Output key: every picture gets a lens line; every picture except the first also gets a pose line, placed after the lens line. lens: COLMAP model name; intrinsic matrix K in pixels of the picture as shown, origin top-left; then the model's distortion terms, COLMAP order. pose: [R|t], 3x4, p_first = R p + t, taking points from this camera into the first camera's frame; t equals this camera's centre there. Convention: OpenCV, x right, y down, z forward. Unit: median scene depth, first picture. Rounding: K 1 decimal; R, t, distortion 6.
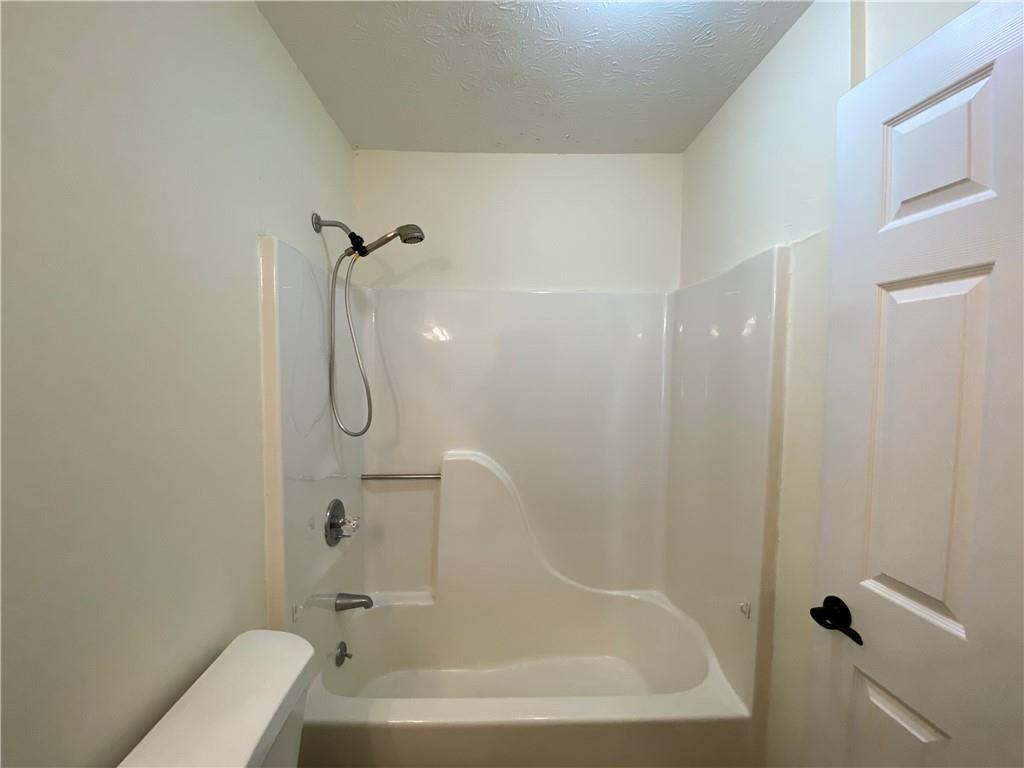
lens RADIAL K [[415.9, 0, 509.4], [0, 415.9, 392.0], [0, 0, 1]] dist [0.024931, -0.021072]
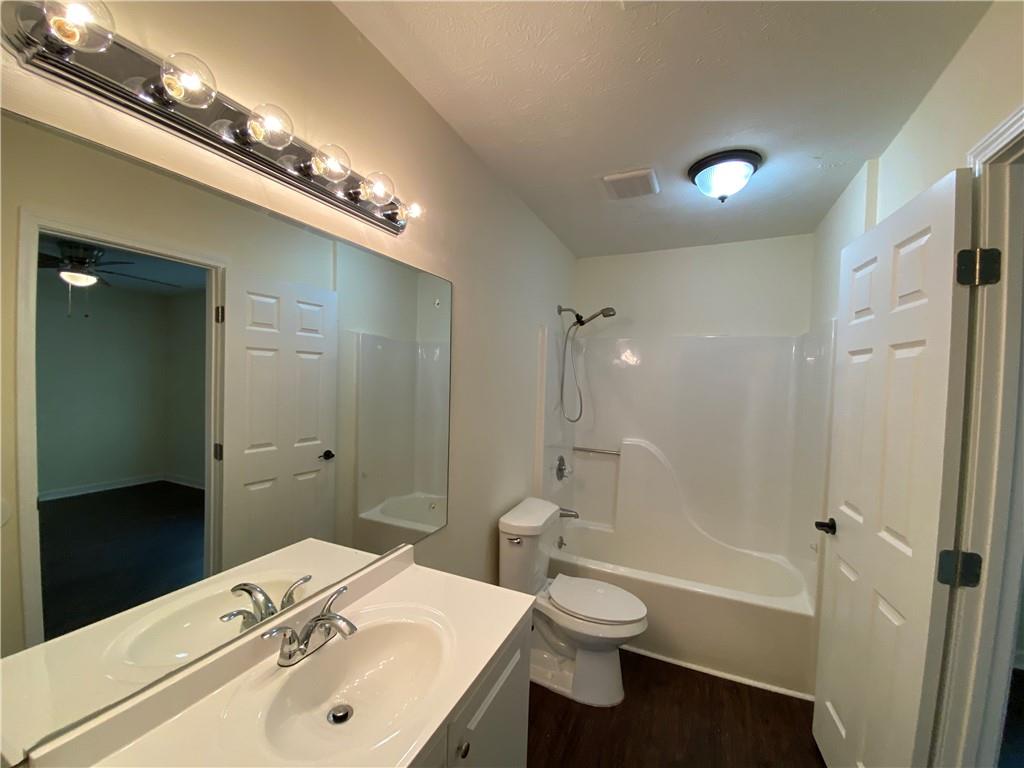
lens RADIAL K [[415.9, 0, 509.4], [0, 415.9, 392.0], [0, 0, 1]] dist [0.024931, -0.021072]
pose [[0.899767, 0.032558, -0.435154, 0.172161], [-0.045295, 0.998794, -0.018928, 0.021058], [0.434013, 0.036742, 0.900157, -0.779975]]
